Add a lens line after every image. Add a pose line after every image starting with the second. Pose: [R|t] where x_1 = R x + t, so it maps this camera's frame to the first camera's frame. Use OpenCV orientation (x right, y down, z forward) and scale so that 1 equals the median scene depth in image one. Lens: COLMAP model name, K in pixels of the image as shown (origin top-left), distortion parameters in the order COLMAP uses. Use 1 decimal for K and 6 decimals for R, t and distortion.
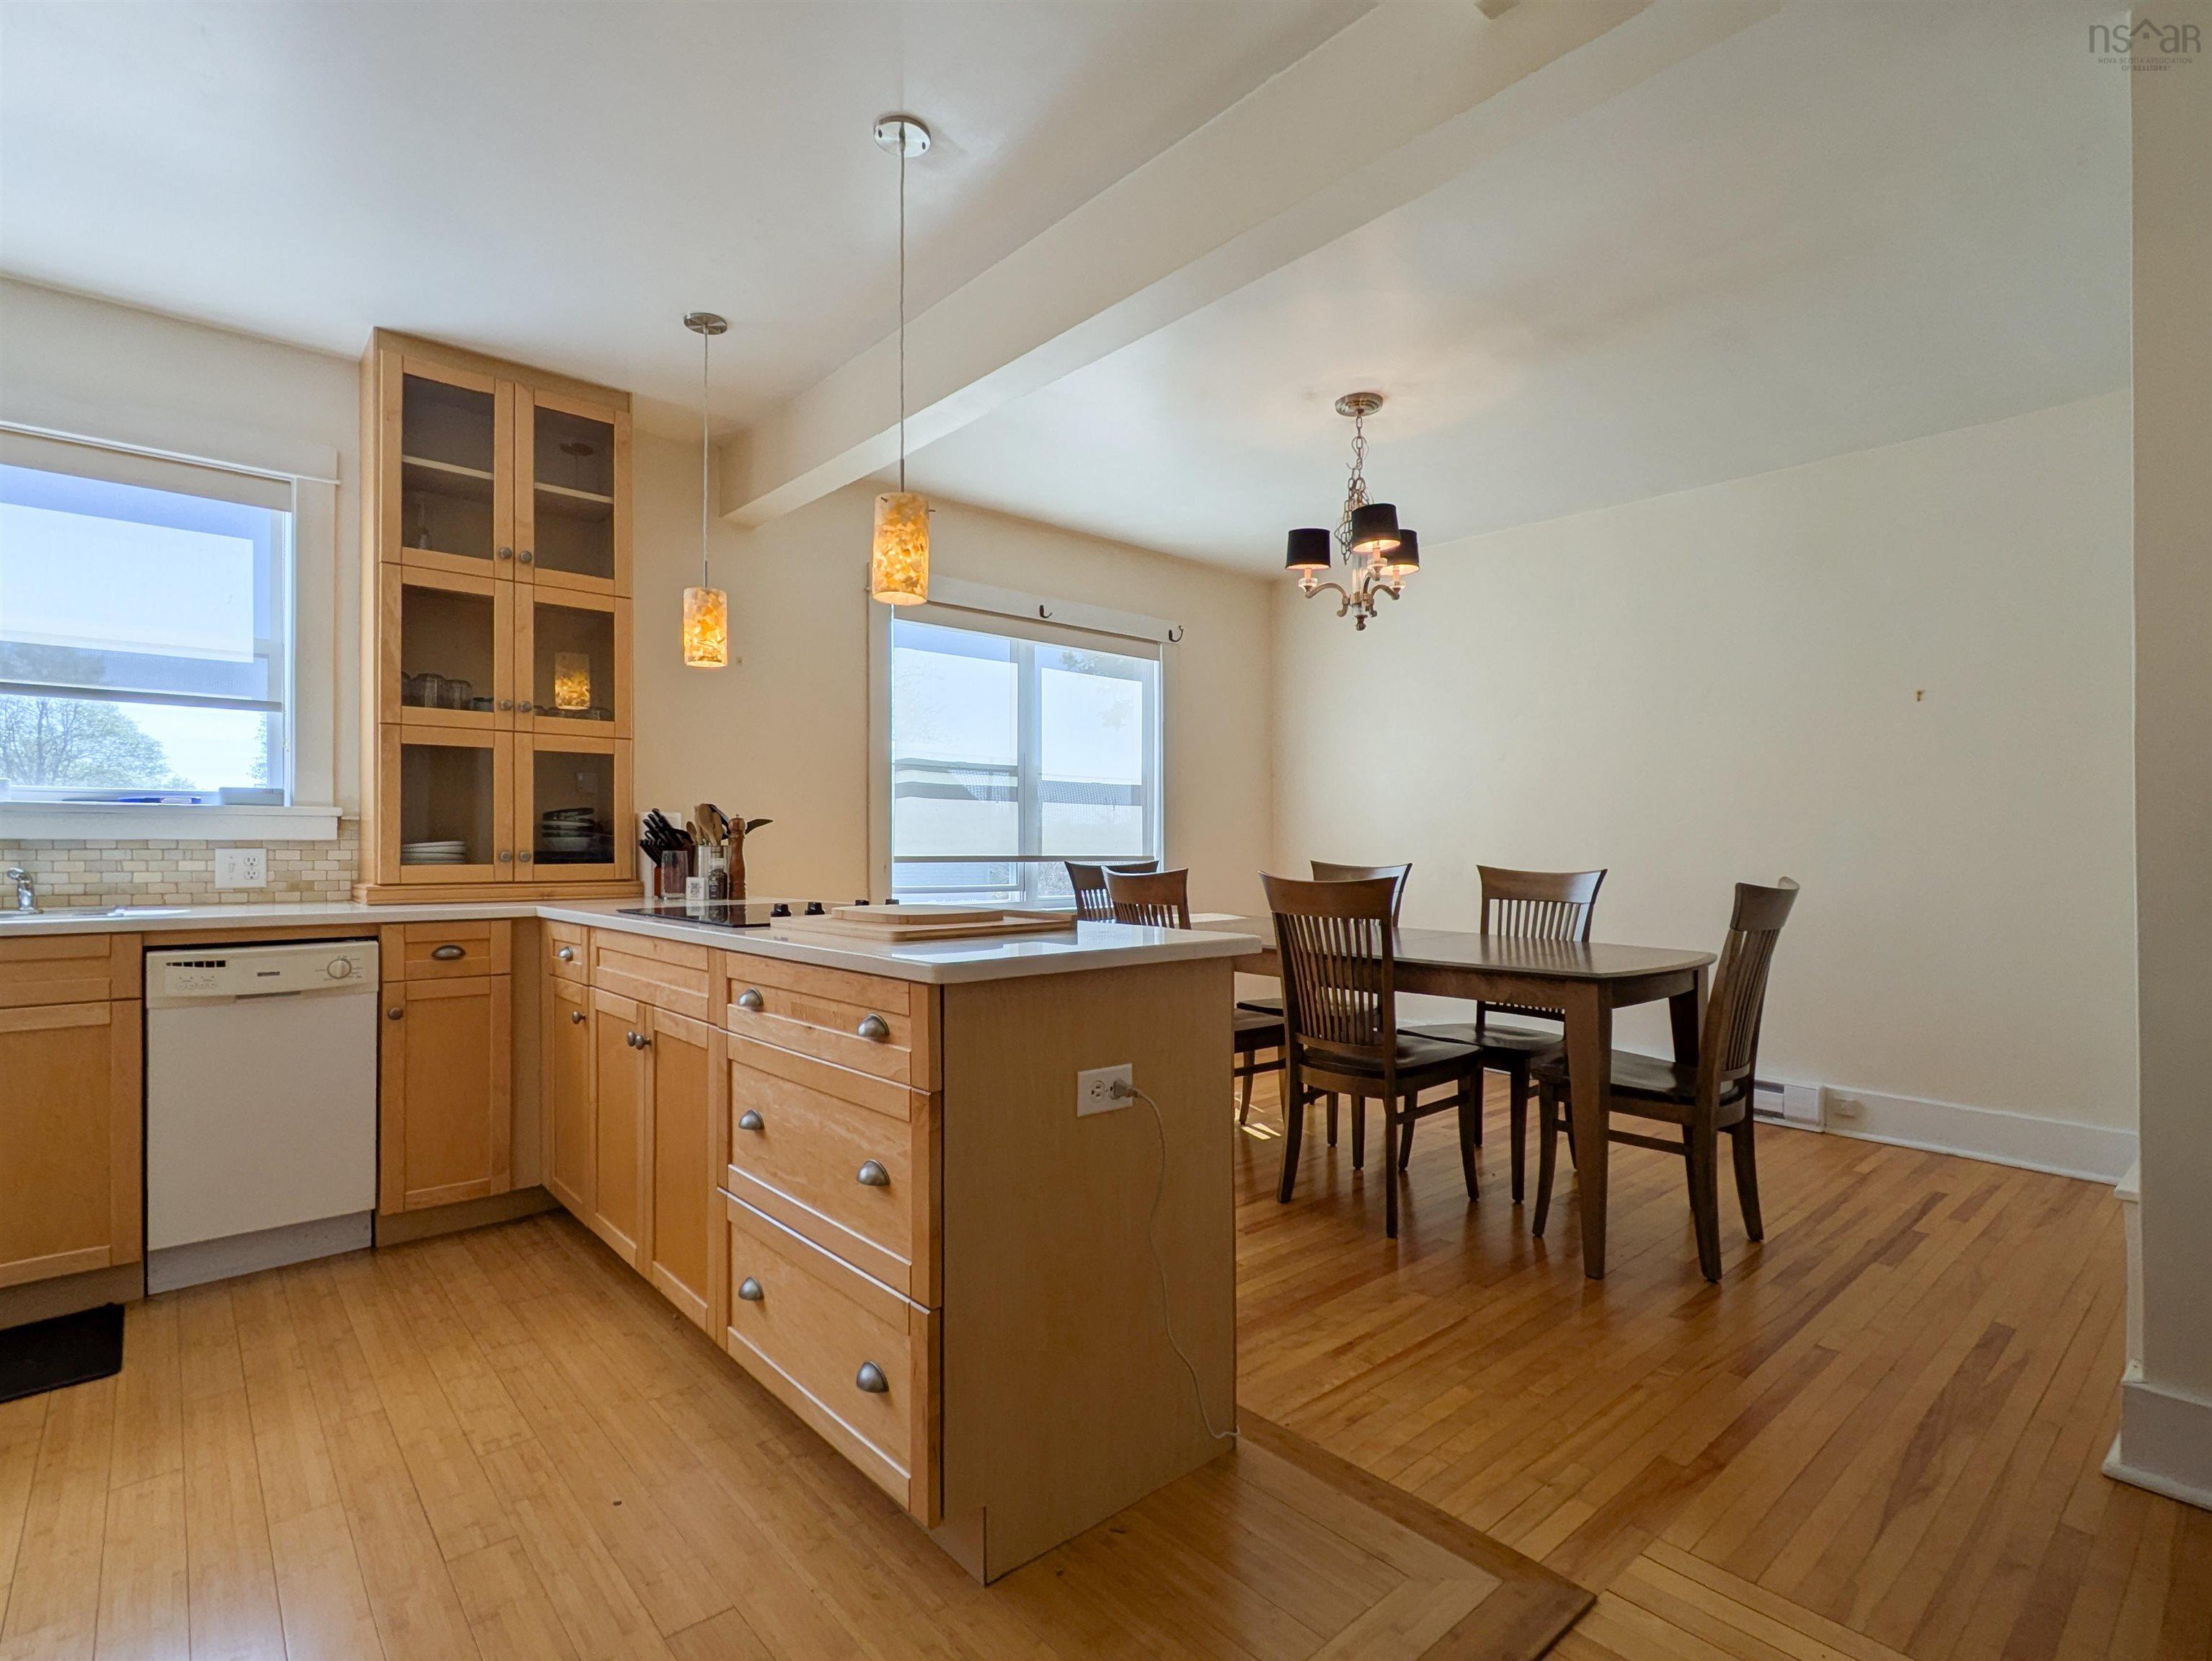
lens RADIAL K [[1066.7, 0, 1107.8], [0, 1066.7, 843.8], [0, 0, 1]] dist [-0.002238, -0.001048]
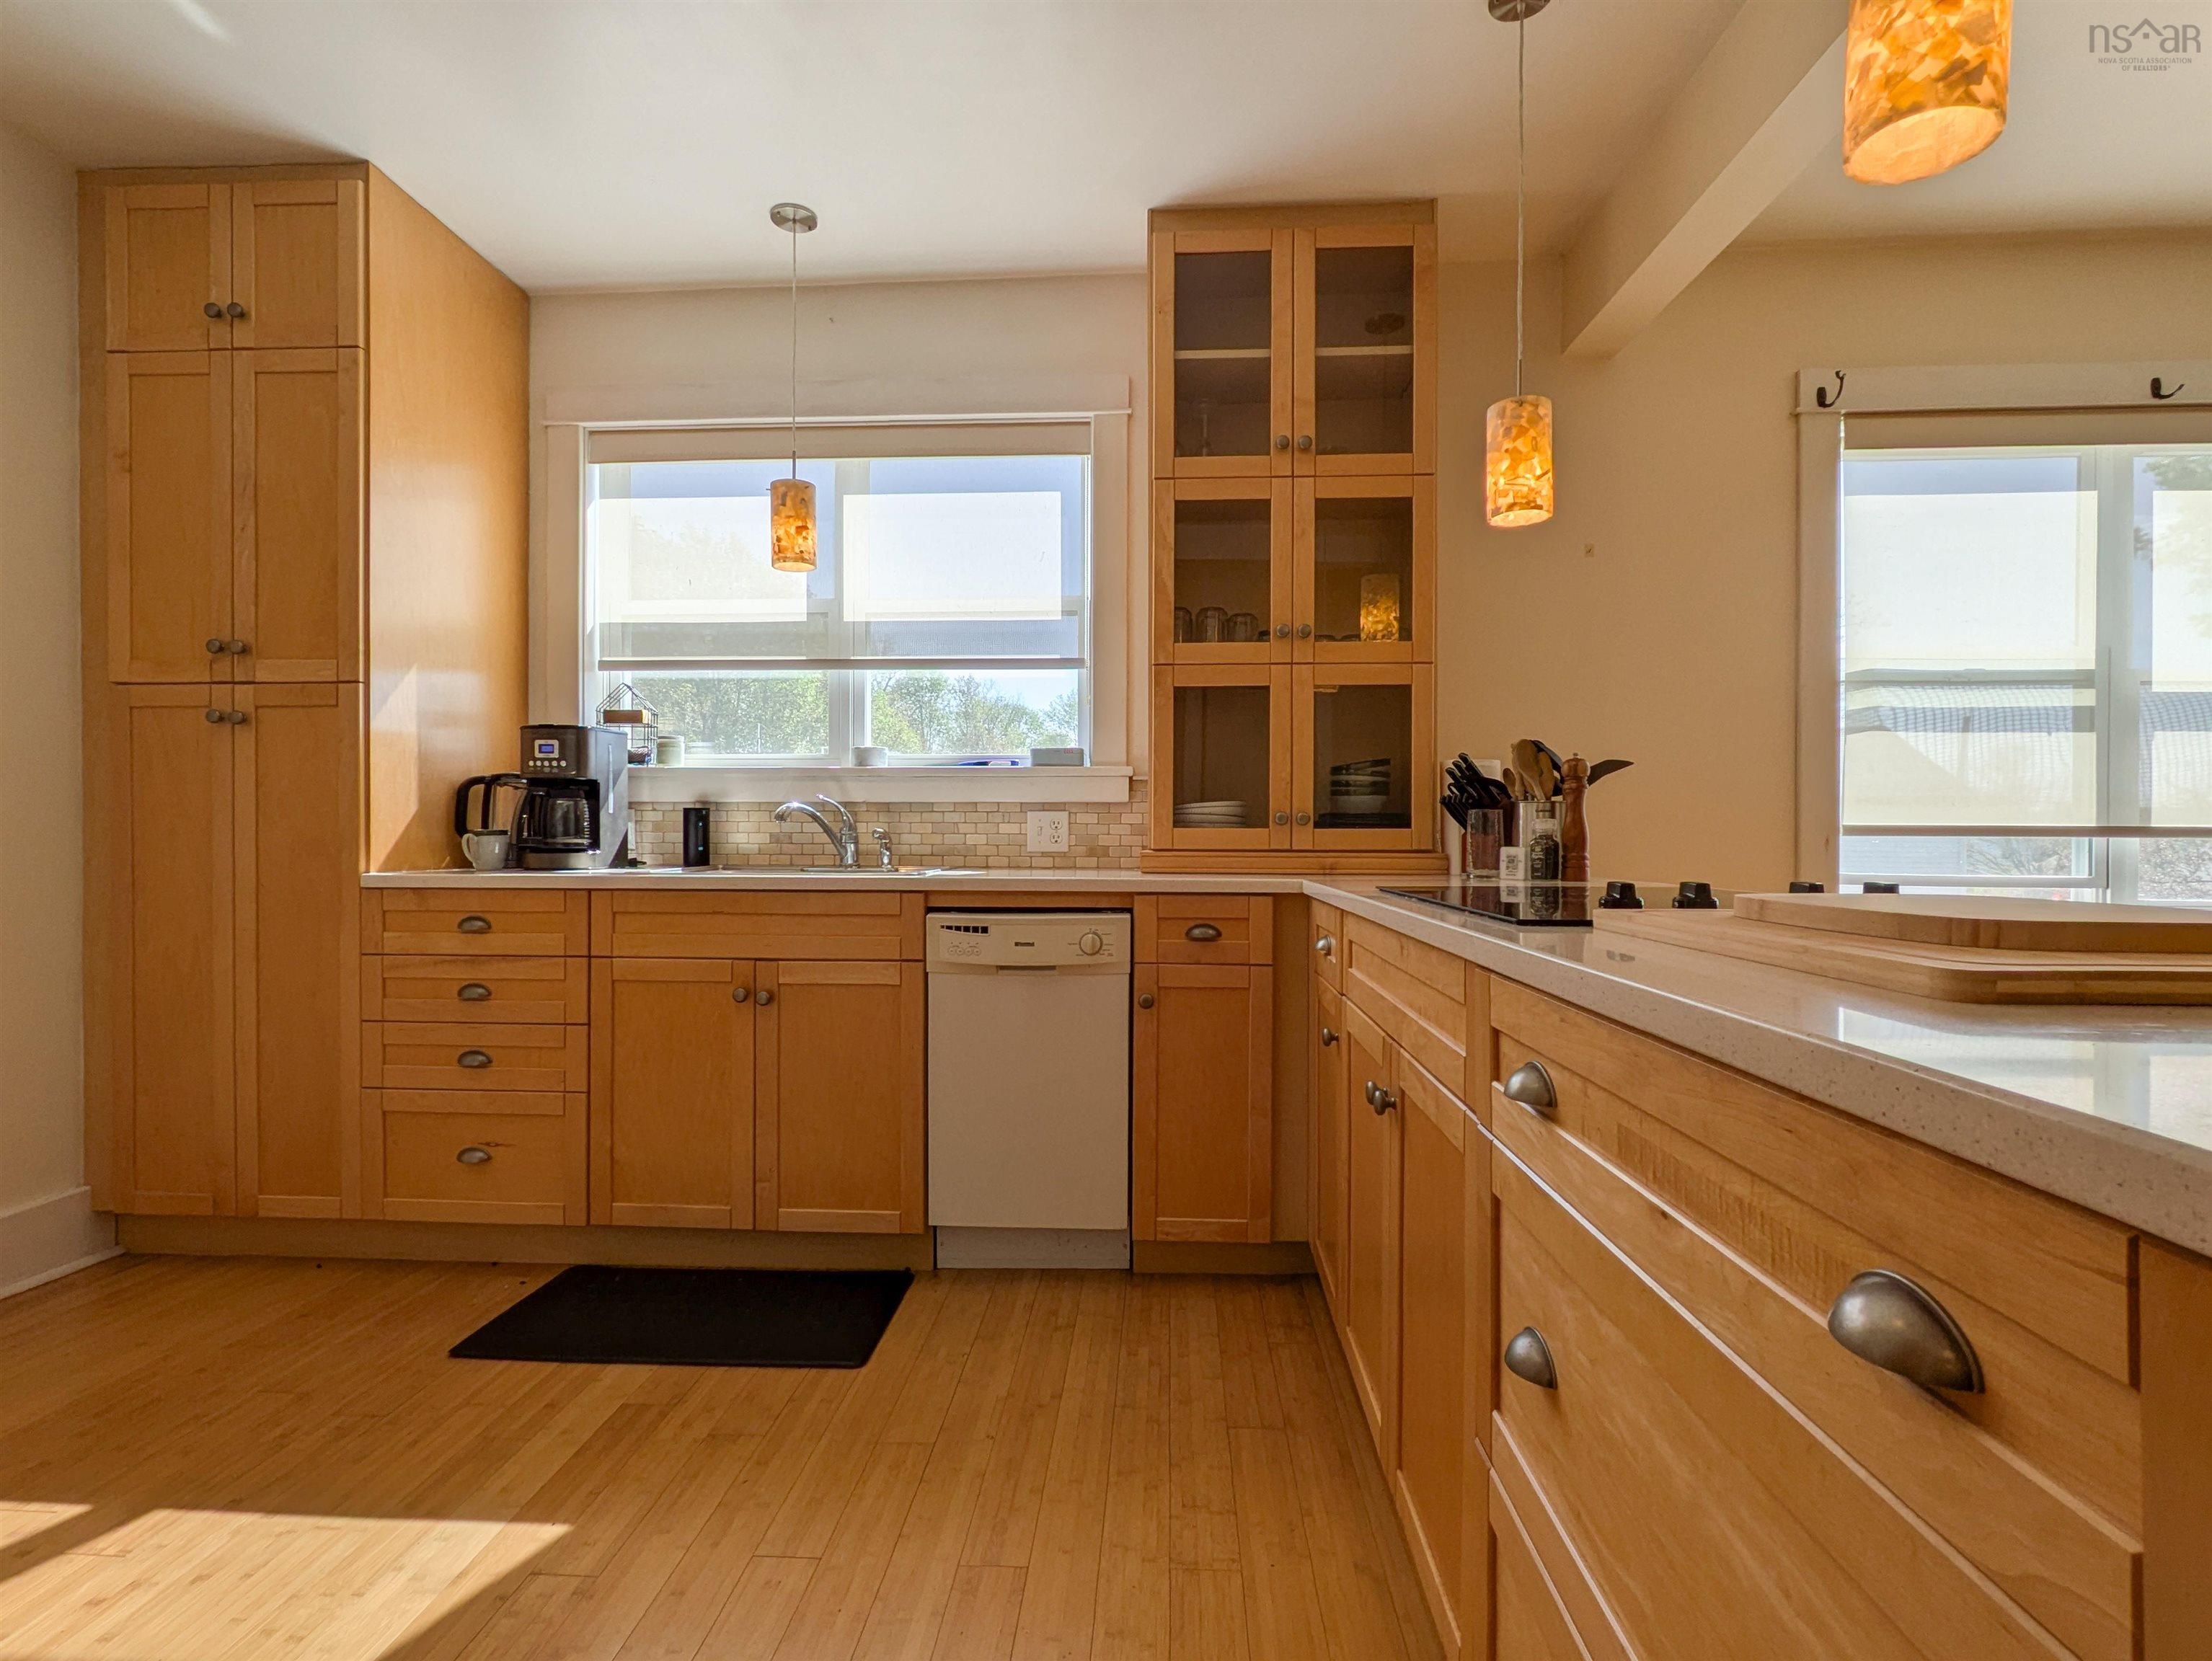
lens RADIAL K [[1066.7, 0, 1107.8], [0, 1066.7, 843.8], [0, 0, 1]] dist [-0.002238, -0.001048]
pose [[0.708276, 0.006916, -0.705902, -0.089668], [0.000143, 0.999951, 0.009941, 0.024048], [0.705936, -0.007142, 0.708240, 0.345603]]
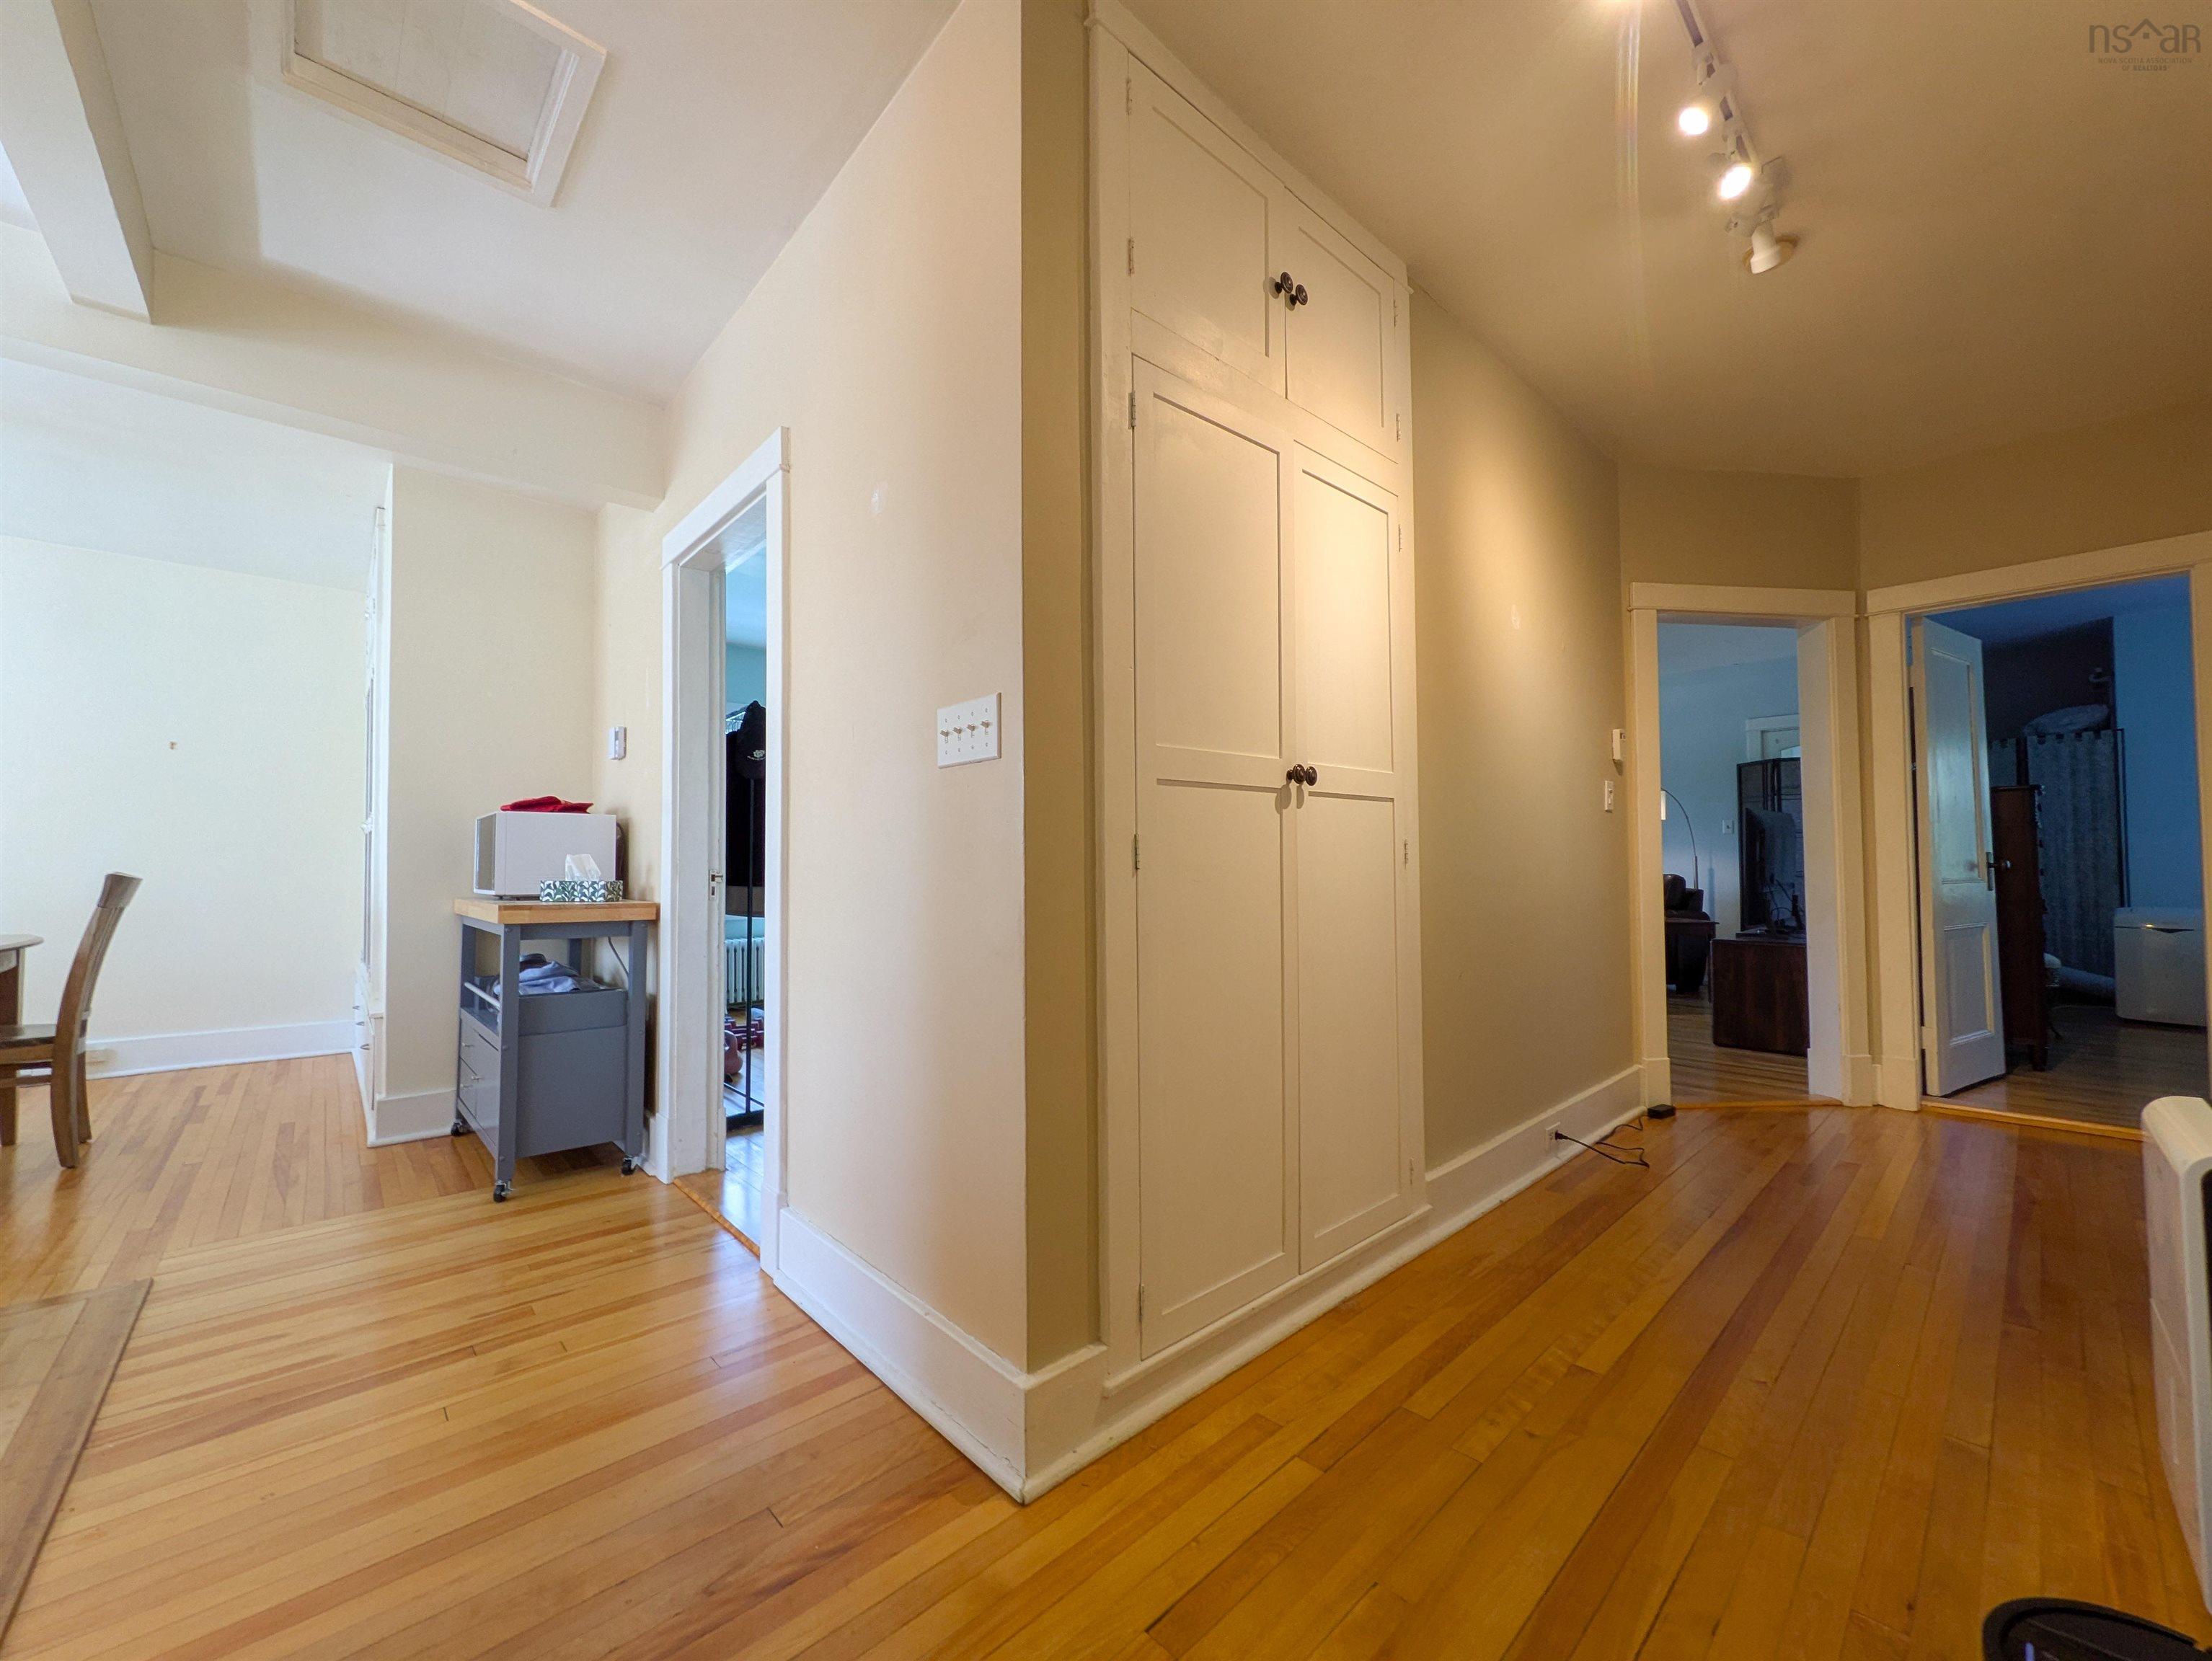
lens RADIAL K [[879.0, 0, 1106.0], [0, 879.0, 830.5], [0, 0, 1]] dist [0.000743, 0.000038]
pose [[-0.012193, 0.034304, 0.999337, -0.498074], [0.000668, 0.999411, -0.034299, 0.015462], [-0.999925, 0.000249, -0.012209, -0.261093]]
